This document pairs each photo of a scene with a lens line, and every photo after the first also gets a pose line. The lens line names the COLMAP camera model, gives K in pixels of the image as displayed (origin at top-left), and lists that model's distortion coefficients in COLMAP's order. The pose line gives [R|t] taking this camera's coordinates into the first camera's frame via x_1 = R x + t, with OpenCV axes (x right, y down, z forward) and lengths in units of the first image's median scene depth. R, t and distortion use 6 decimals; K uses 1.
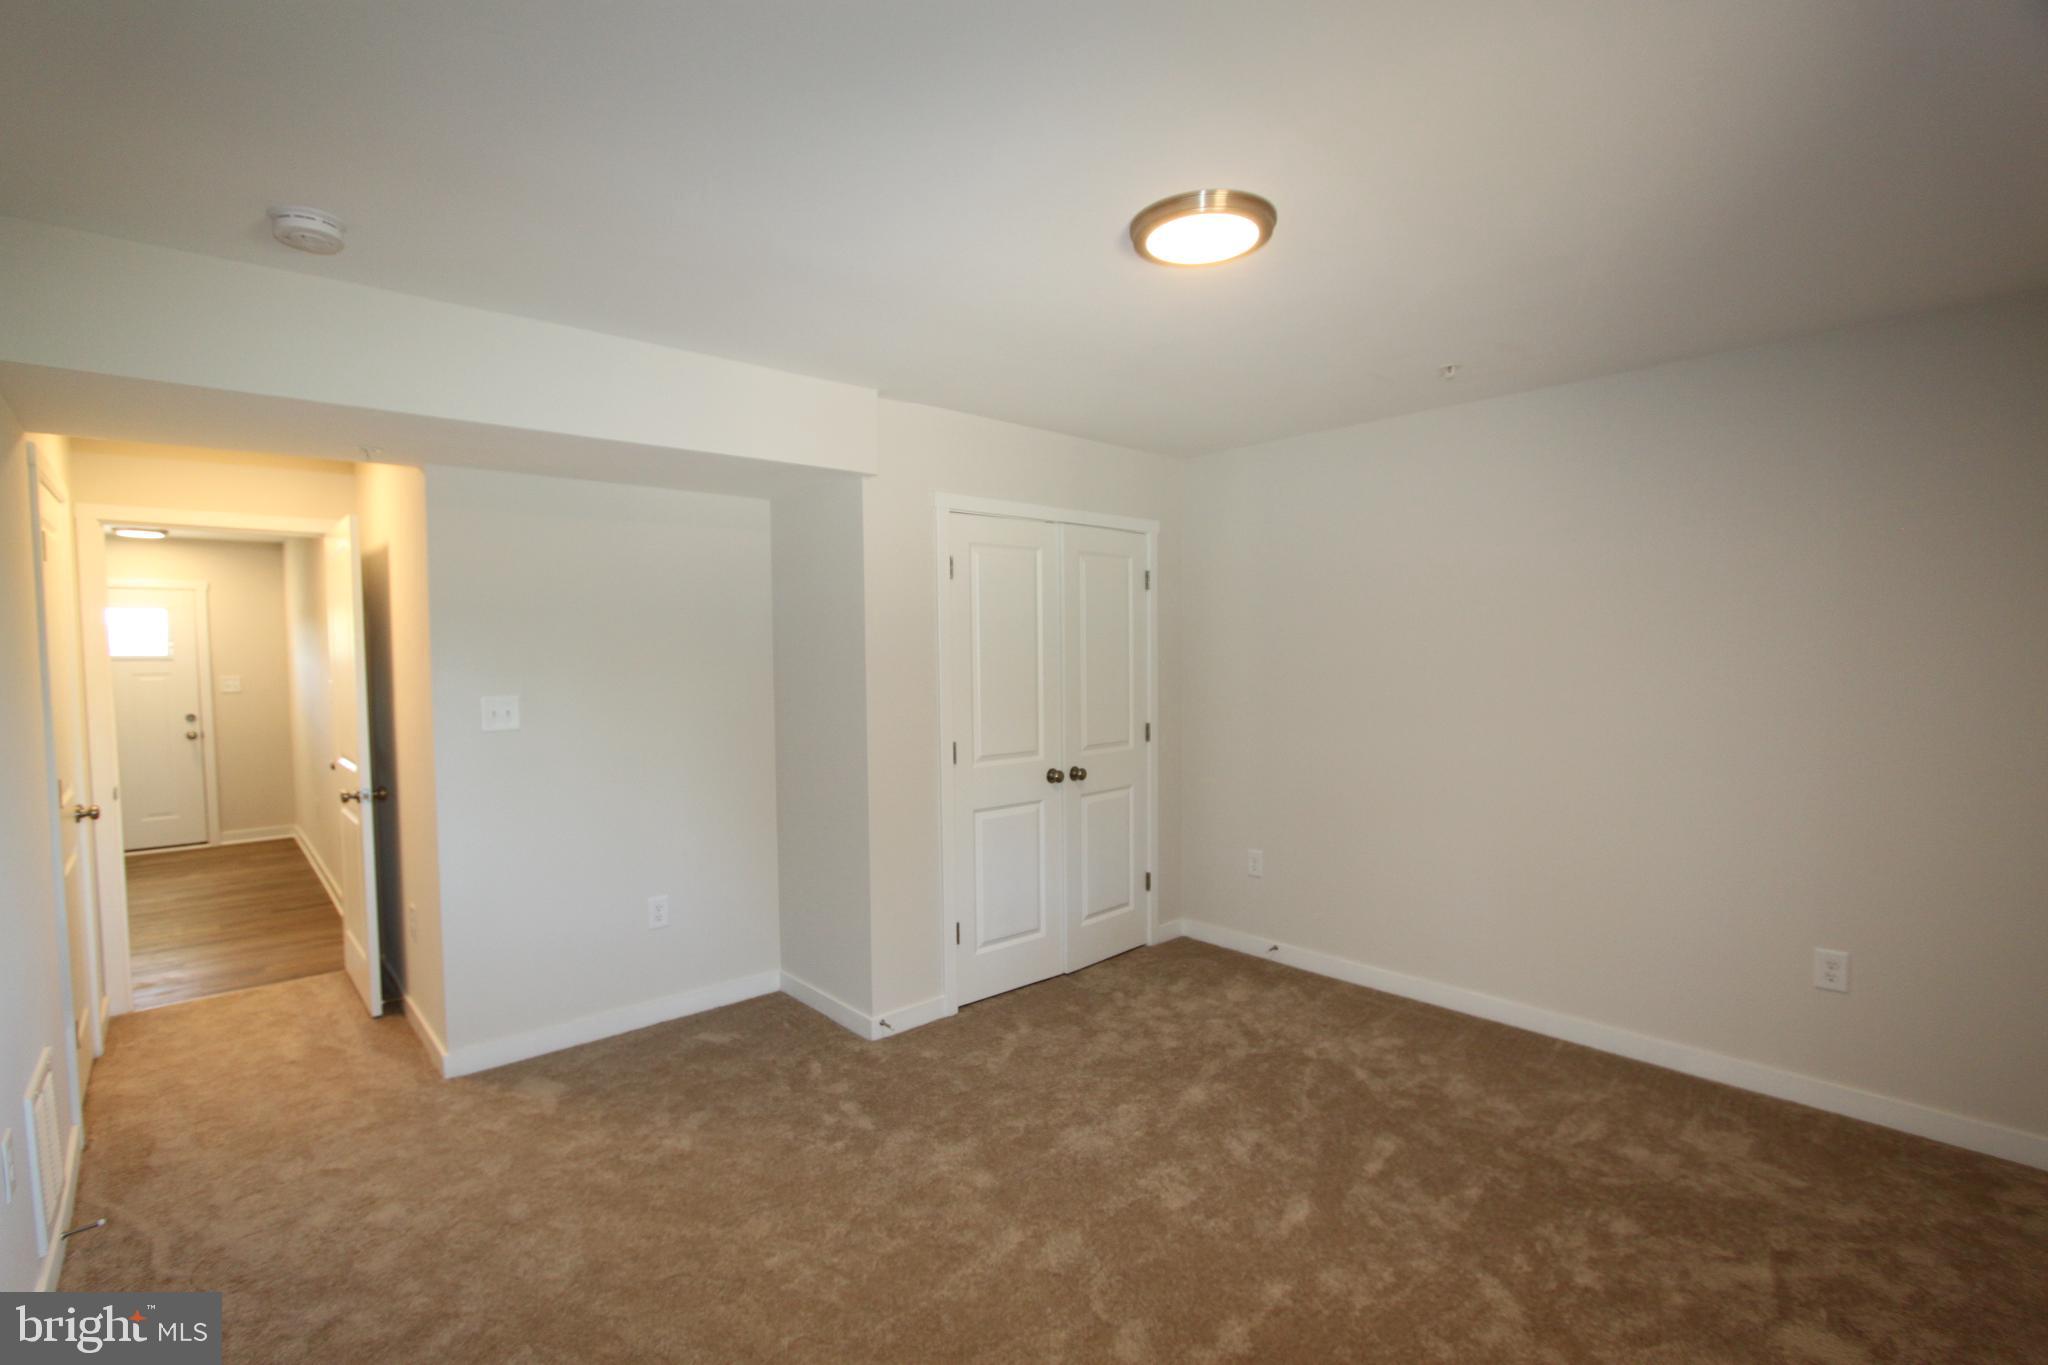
lens RADIAL K [[941.1, 0, 1012.6], [0, 941.1, 700.1], [0, 0, 1]] dist [-0.002100, -0.000104]
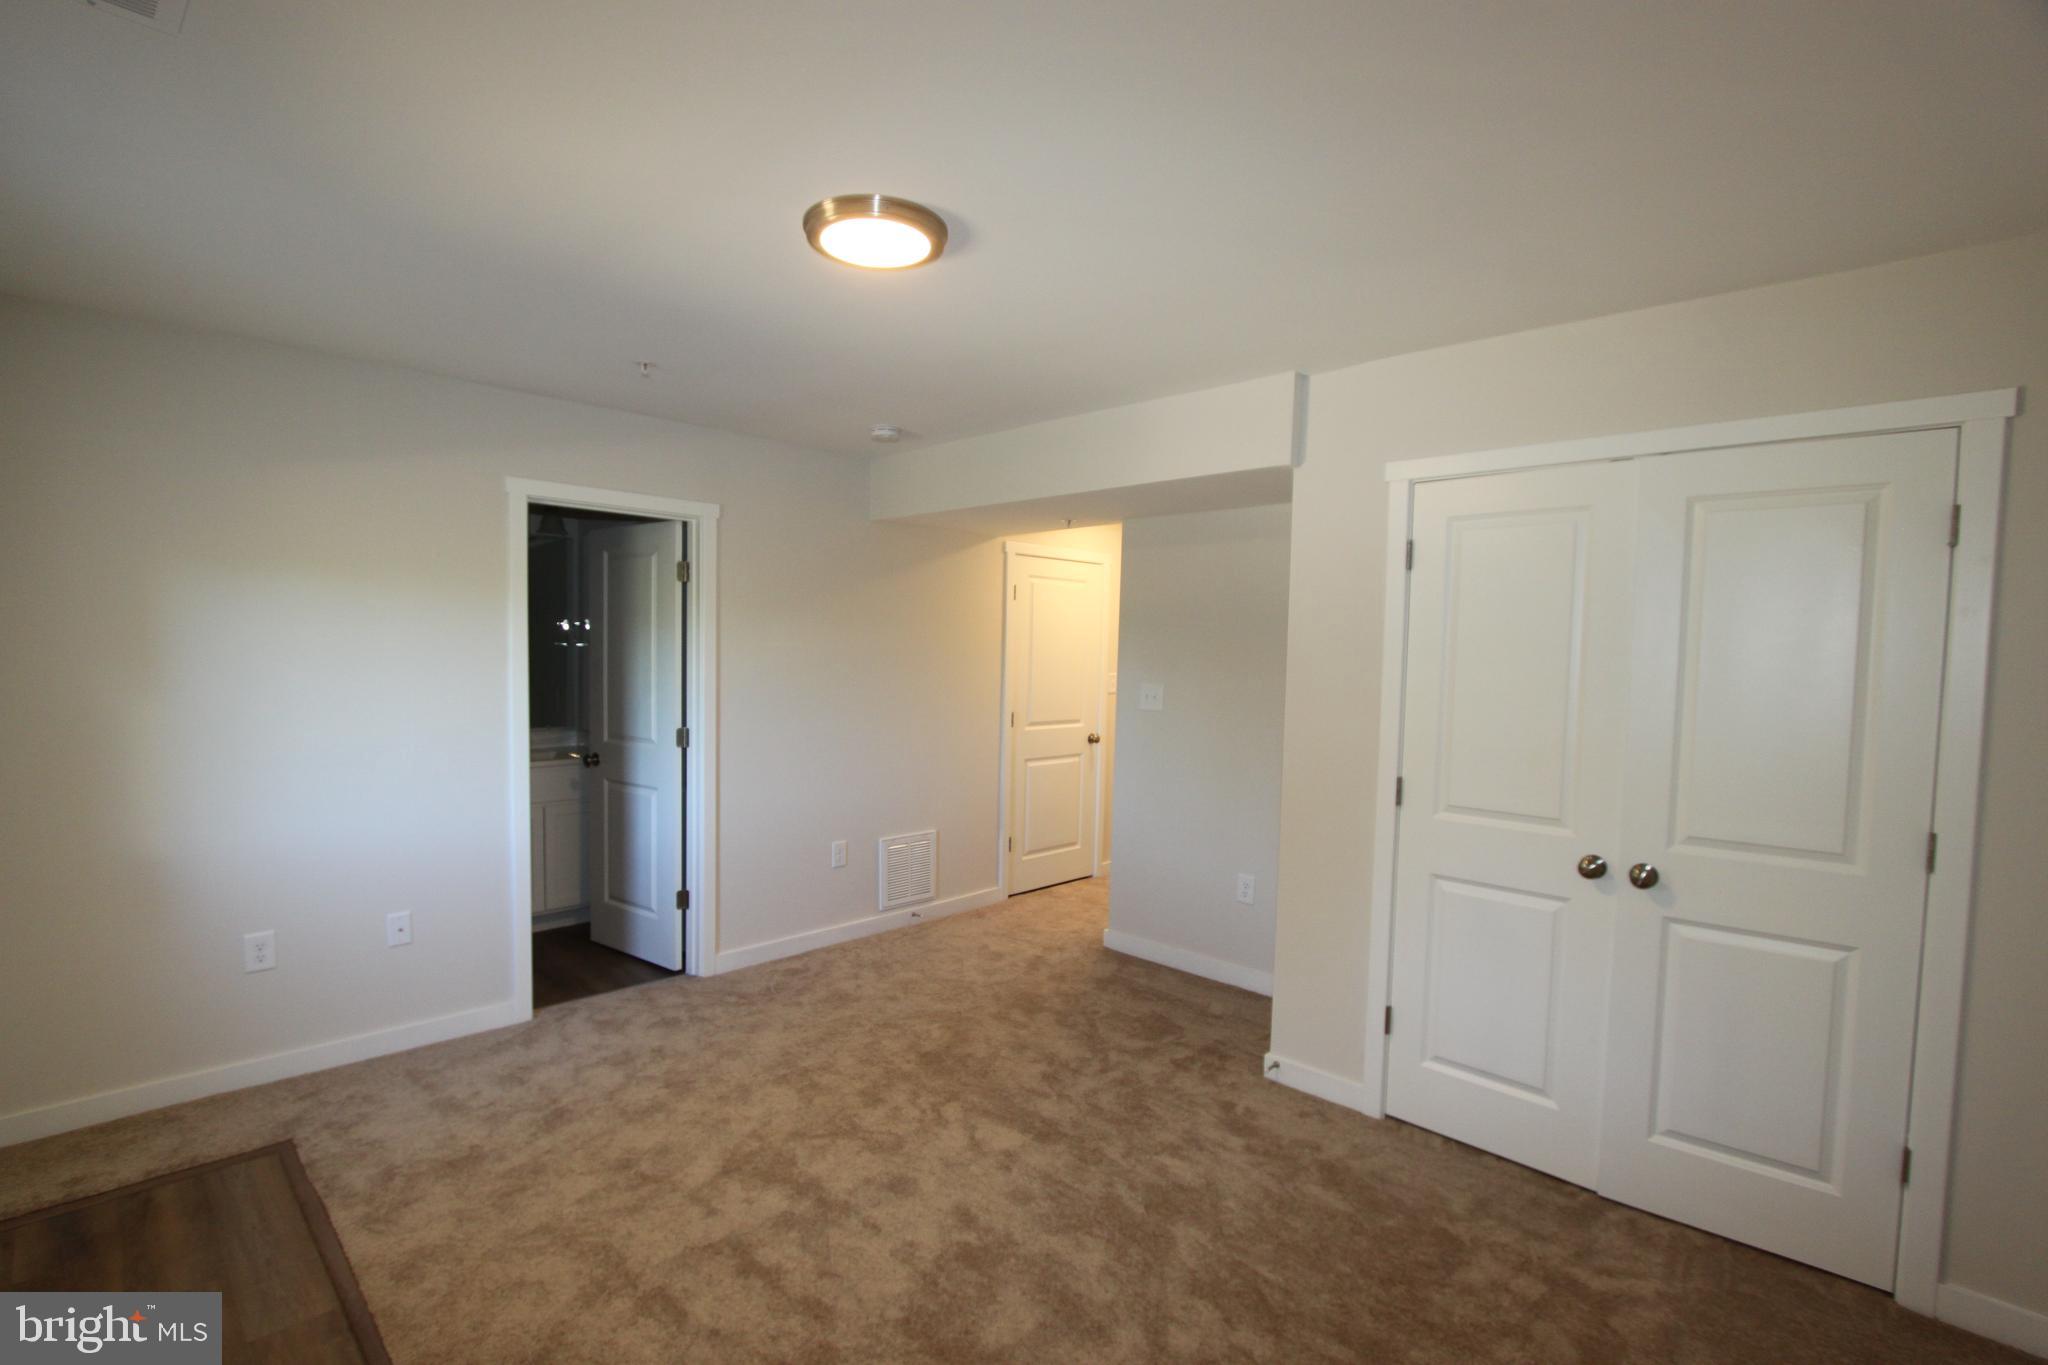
lens RADIAL K [[941.1, 0, 1015.7], [0, 941.1, 701.6], [0, 0, 1]] dist [-0.002100, -0.000104]
pose [[0.084053, 0.062579, -0.994494, 0.680092], [-0.086839, 0.994689, 0.055252, -0.032284], [0.992670, 0.081717, 0.089041, 0.602334]]
